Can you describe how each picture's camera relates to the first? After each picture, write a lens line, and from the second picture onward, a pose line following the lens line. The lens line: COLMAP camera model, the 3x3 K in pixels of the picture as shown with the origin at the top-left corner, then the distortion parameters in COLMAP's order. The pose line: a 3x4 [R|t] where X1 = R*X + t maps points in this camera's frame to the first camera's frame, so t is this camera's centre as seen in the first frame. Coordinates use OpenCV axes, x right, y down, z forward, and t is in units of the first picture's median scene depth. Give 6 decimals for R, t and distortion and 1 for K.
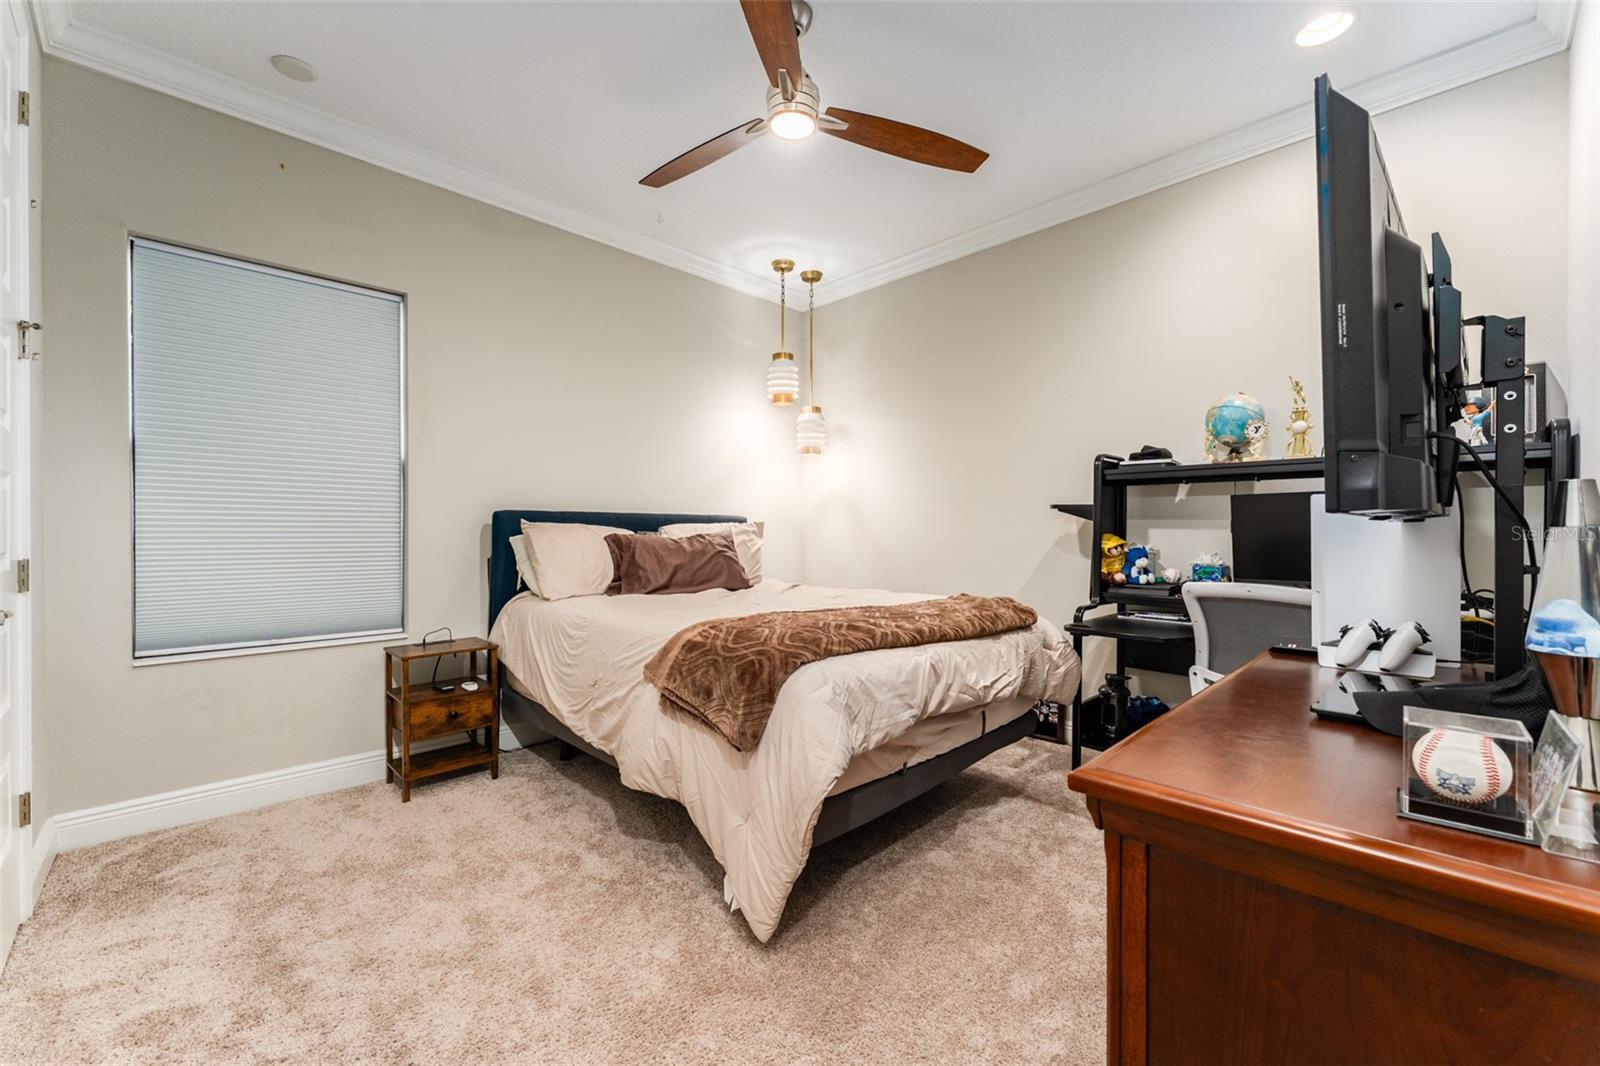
lens RADIAL K [[653.6, 0, 799.9], [0, 653.6, 529.5], [0, 0, 1]] dist [0.000579, 0.000307]
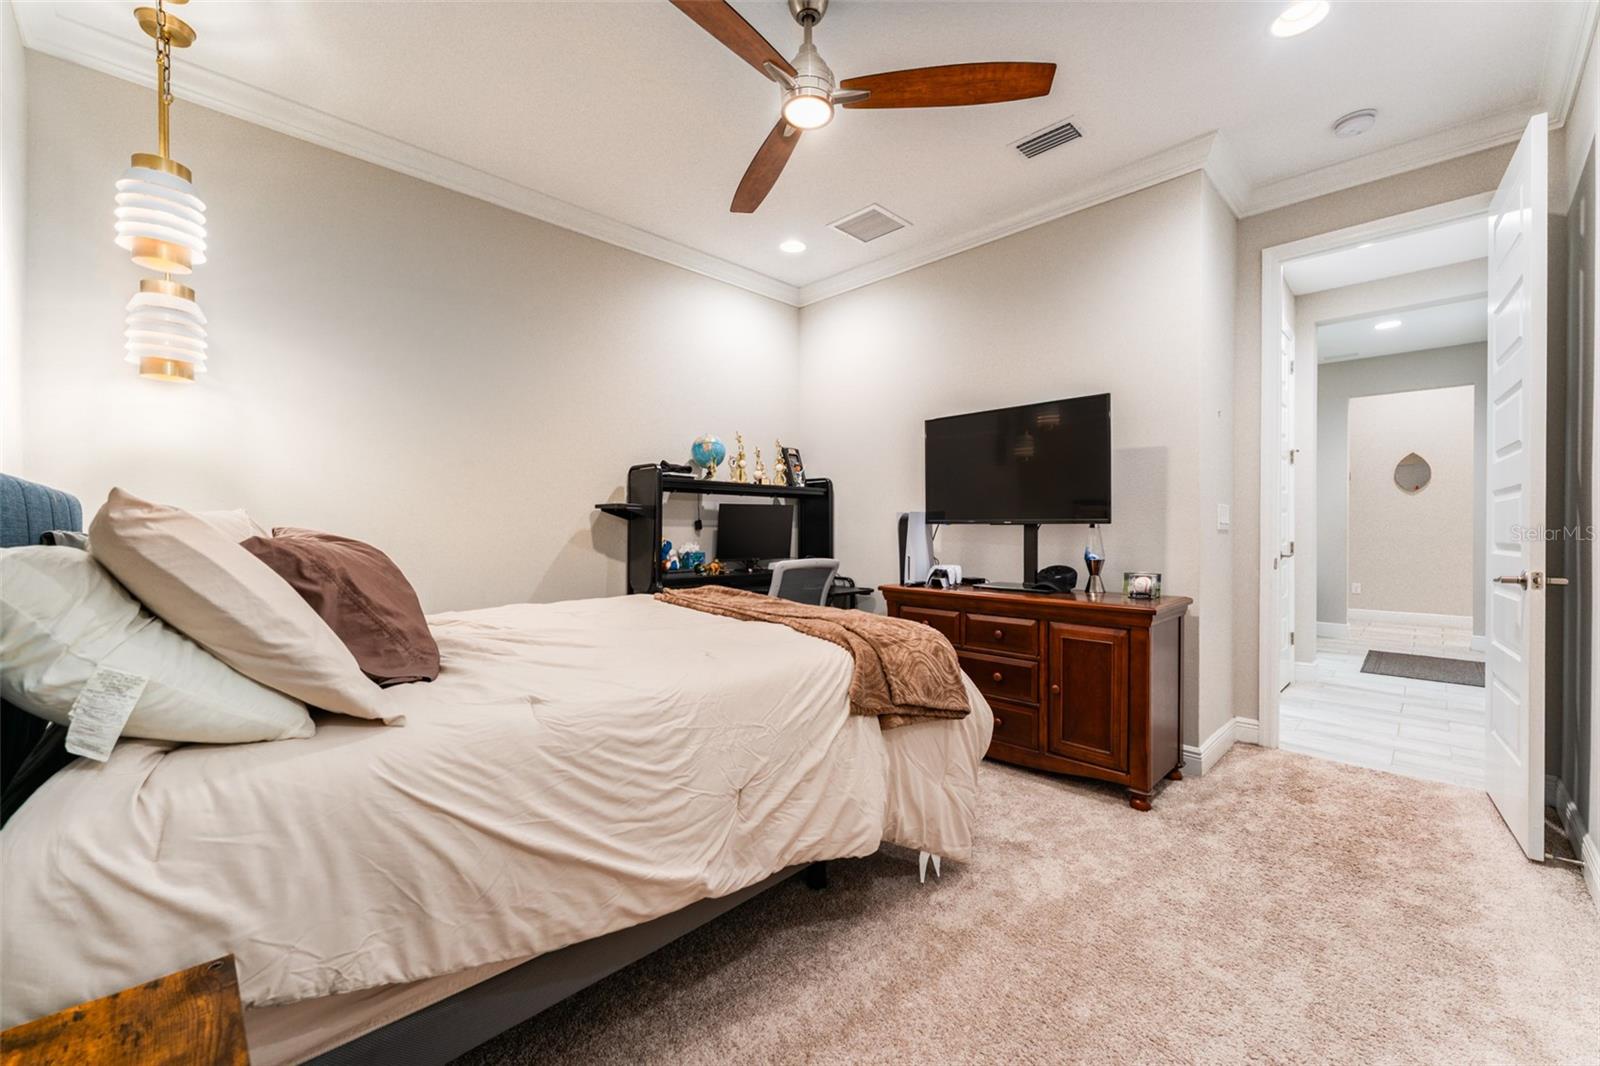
lens RADIAL K [[653.6, 0, 799.9], [0, 653.6, 529.5], [0, 0, 1]] dist [0.000579, 0.000307]
pose [[-0.008962, 0.001085, 0.999959, -0.688060], [-0.006165, 0.999980, -0.001140, 0.003115], [-0.999941, -0.006175, -0.008955, 0.726048]]
